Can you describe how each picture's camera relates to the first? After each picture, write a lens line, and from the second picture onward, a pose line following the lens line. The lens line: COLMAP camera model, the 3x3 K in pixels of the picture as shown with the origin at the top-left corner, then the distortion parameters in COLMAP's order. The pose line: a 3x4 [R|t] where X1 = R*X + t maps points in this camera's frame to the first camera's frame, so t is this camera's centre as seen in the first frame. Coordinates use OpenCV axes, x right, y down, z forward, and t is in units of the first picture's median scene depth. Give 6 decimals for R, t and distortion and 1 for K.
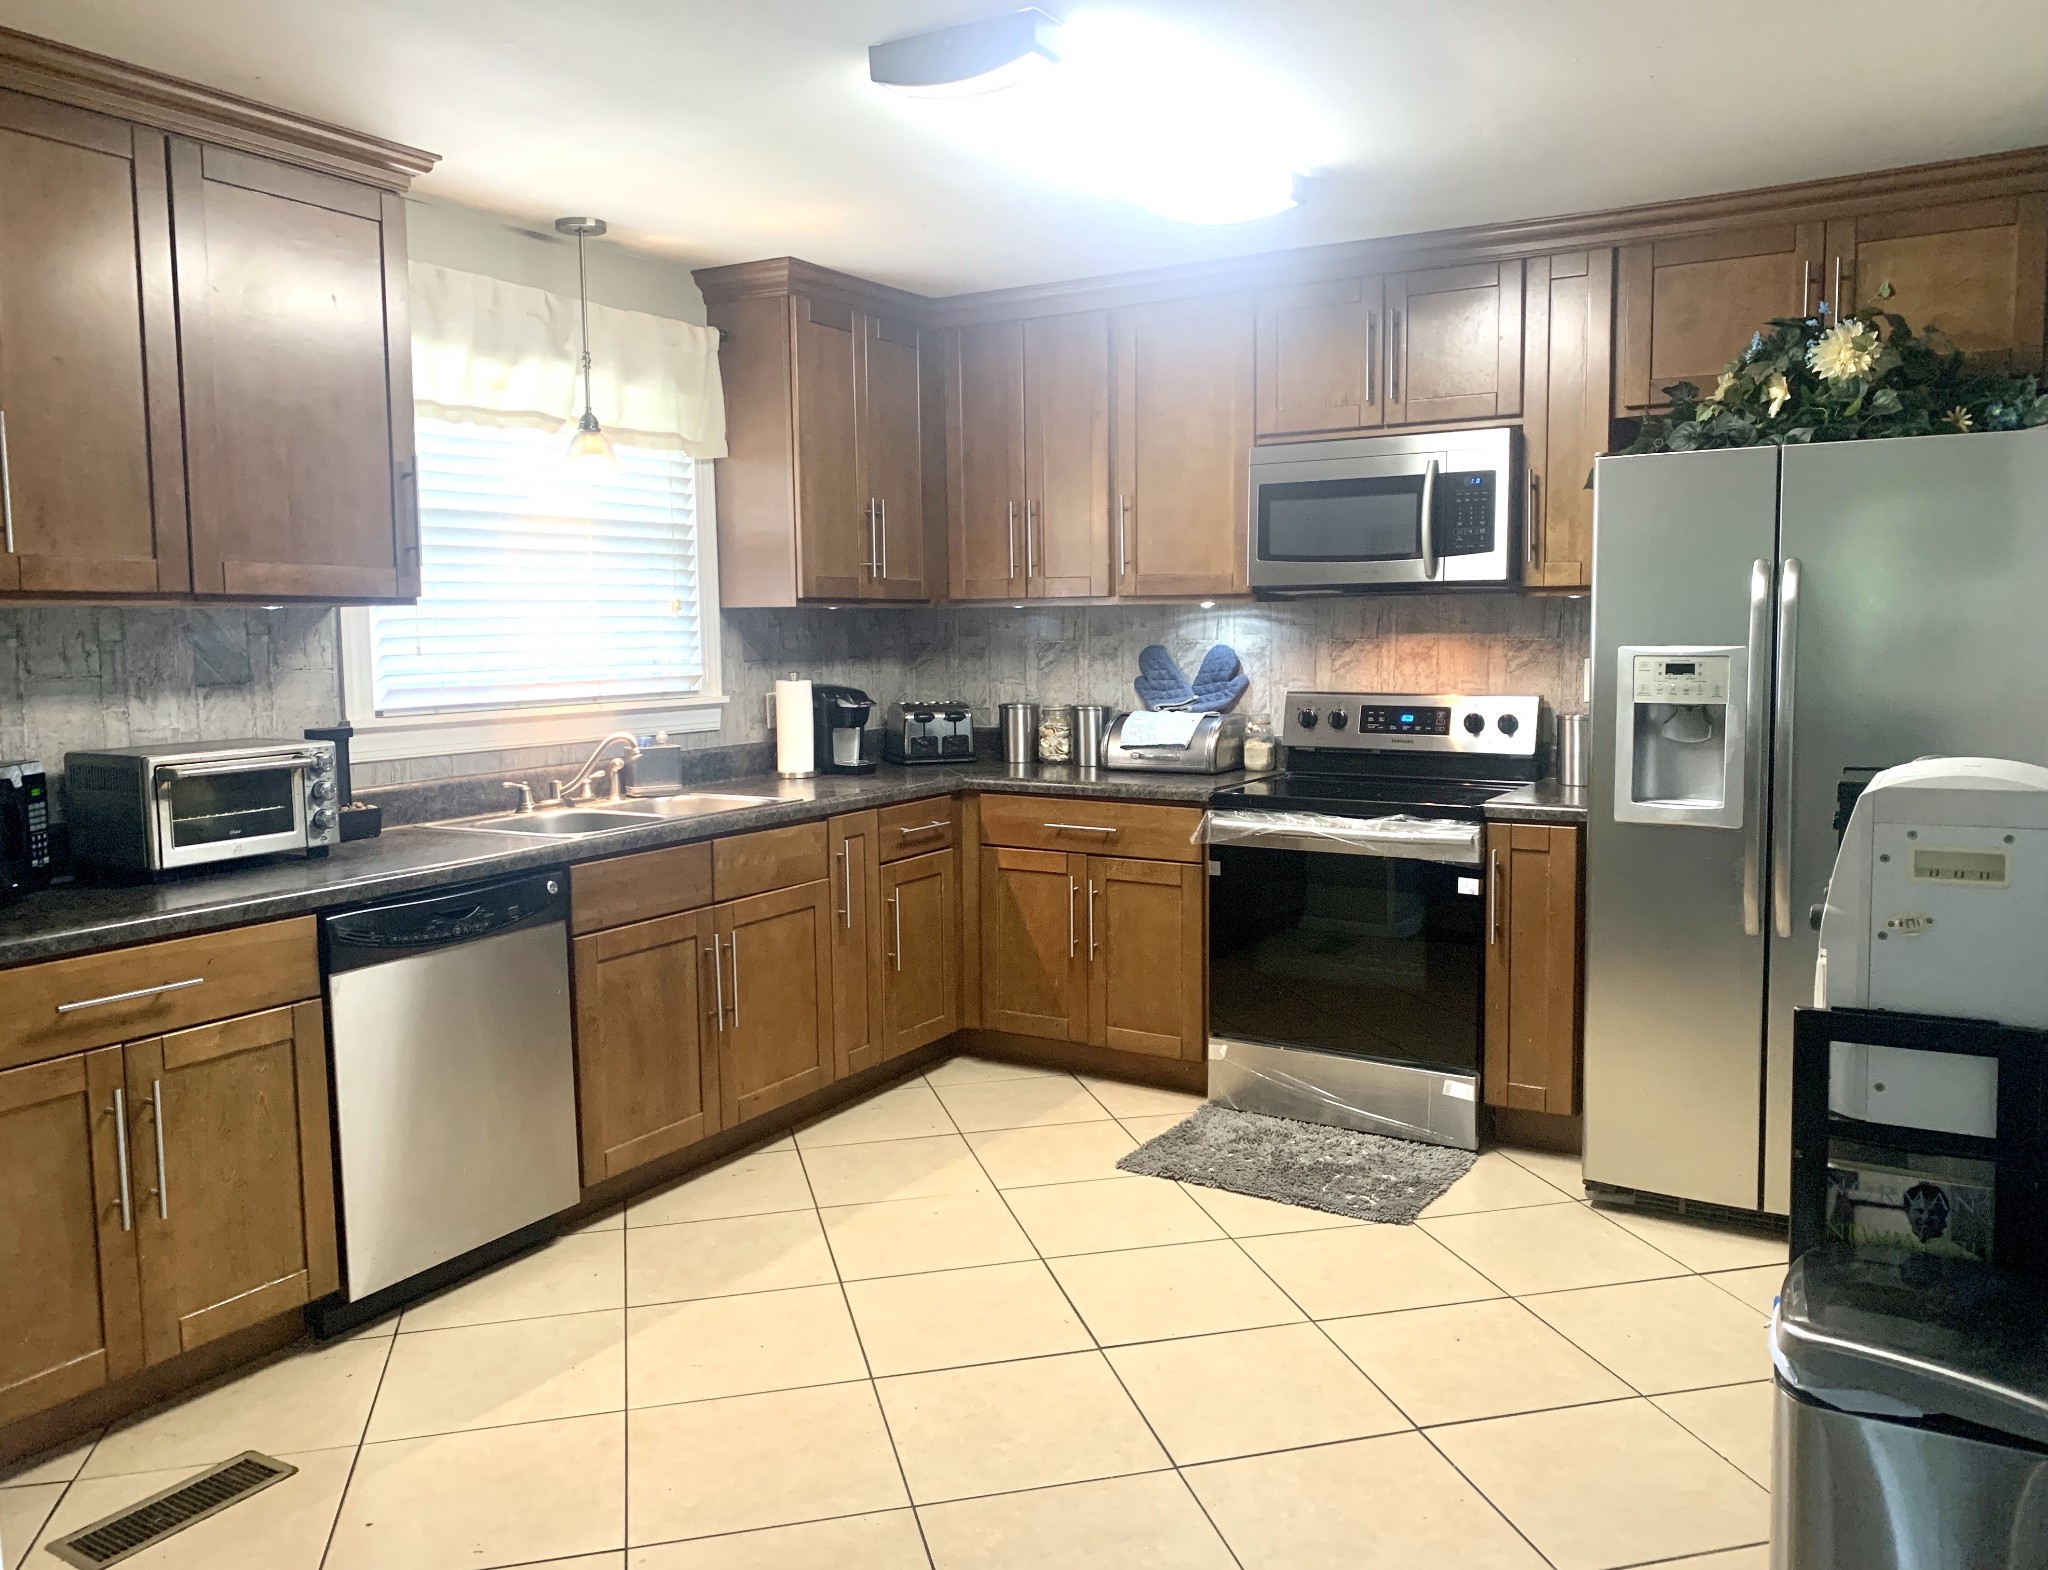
lens RADIAL K [[1548.8, 0, 1024.0], [0, 1548.8, 785.0], [0, 0, 1]] dist [0.005802, 0.000496]
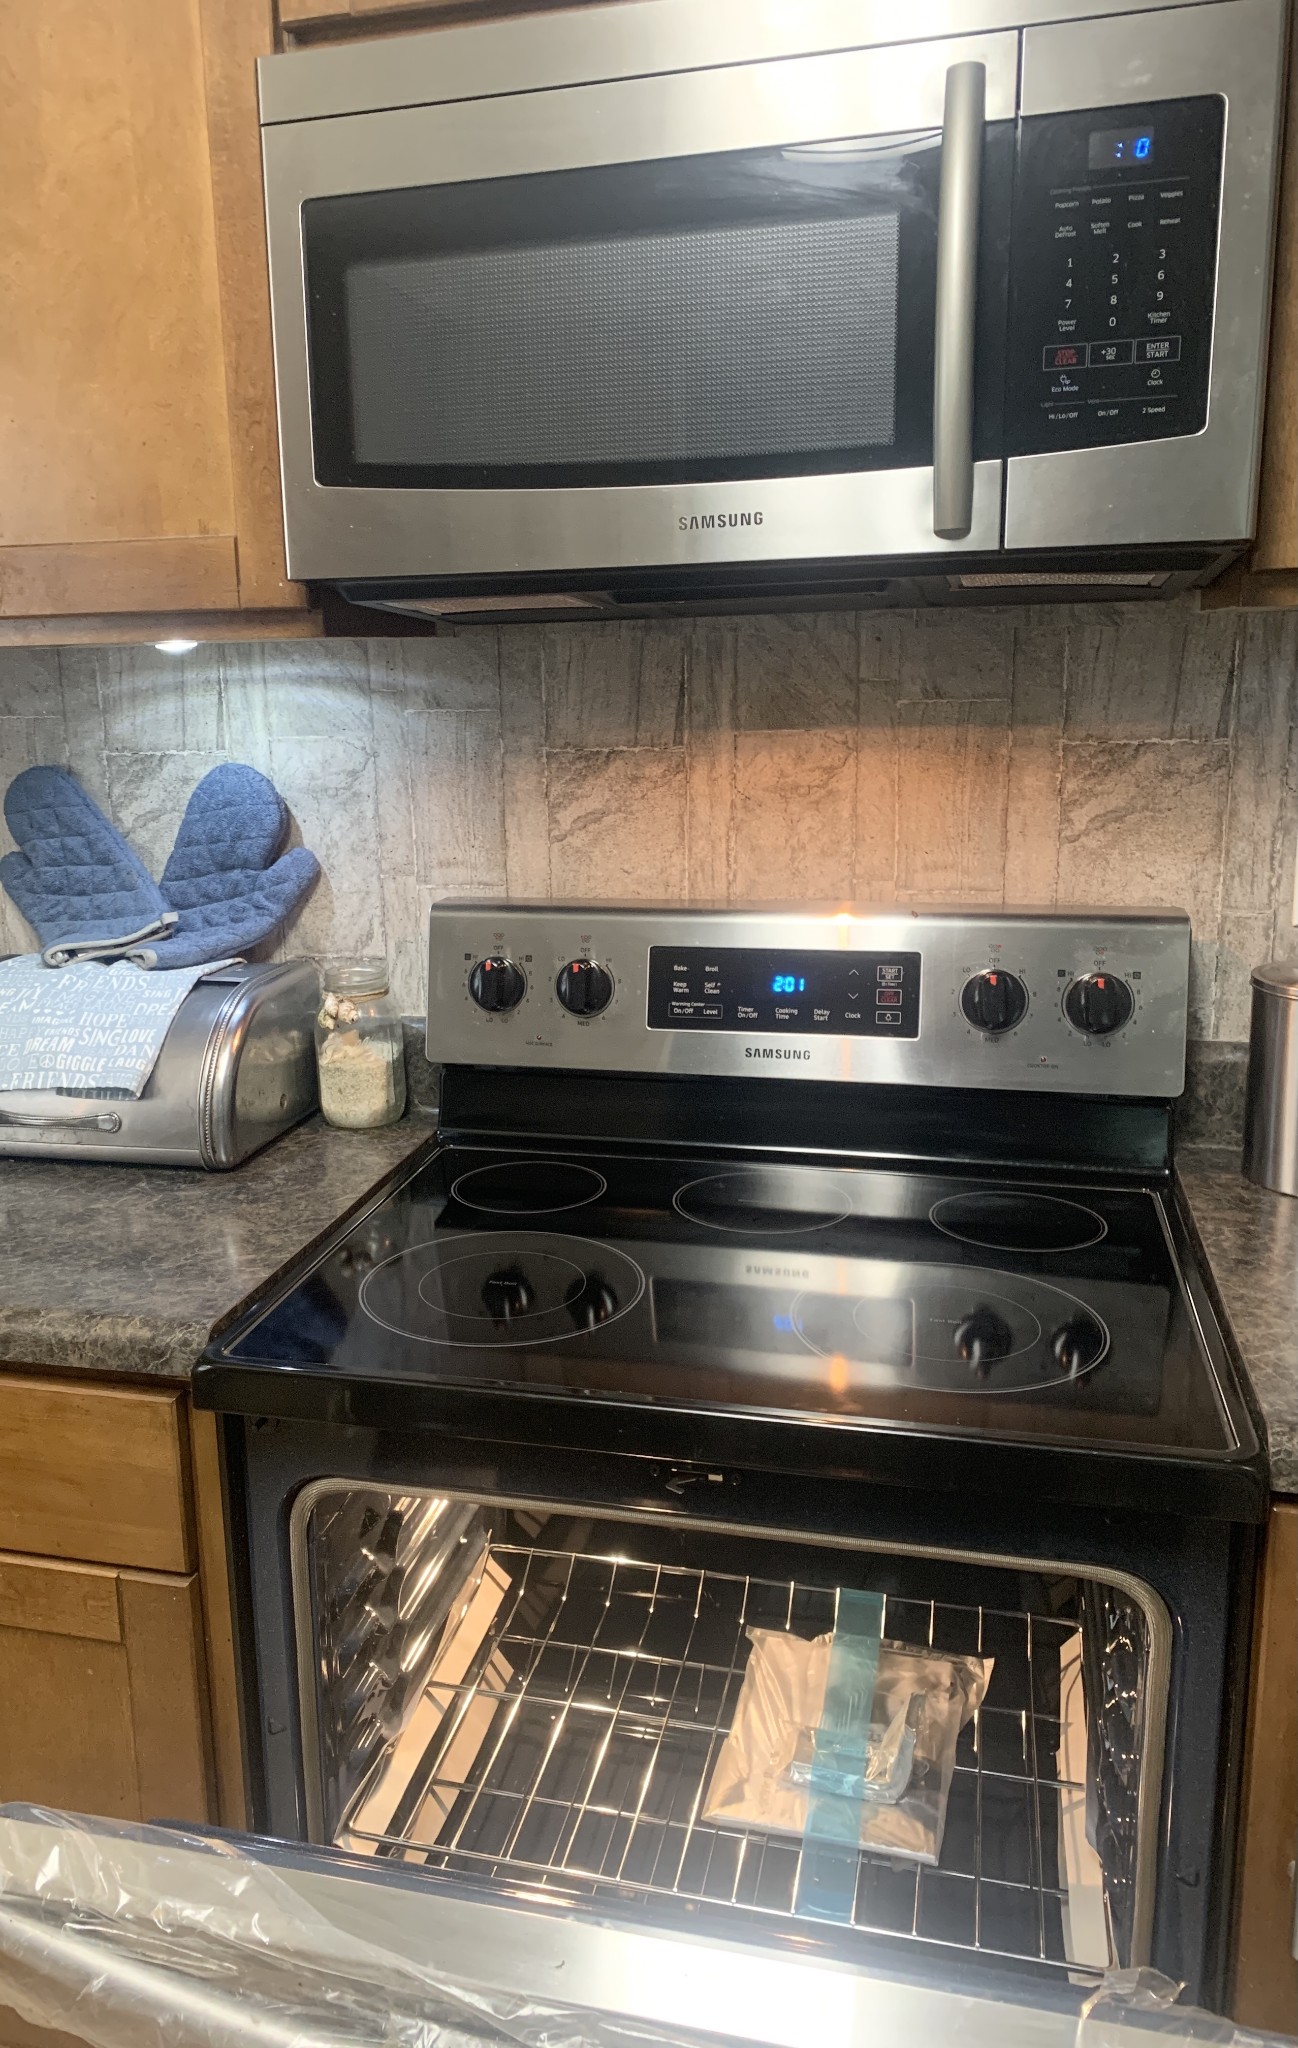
lens RADIAL K [[1507.9, 0, 570.1], [0, 1507.9, 1030.7], [0, 0, 1]] dist [0.161216, -0.376566]
pose [[0.955632, -0.079458, 0.283644, 0.100804], [0.042384, 0.990002, 0.134535, -0.076539], [-0.291498, -0.116544, 0.949445, 0.664169]]
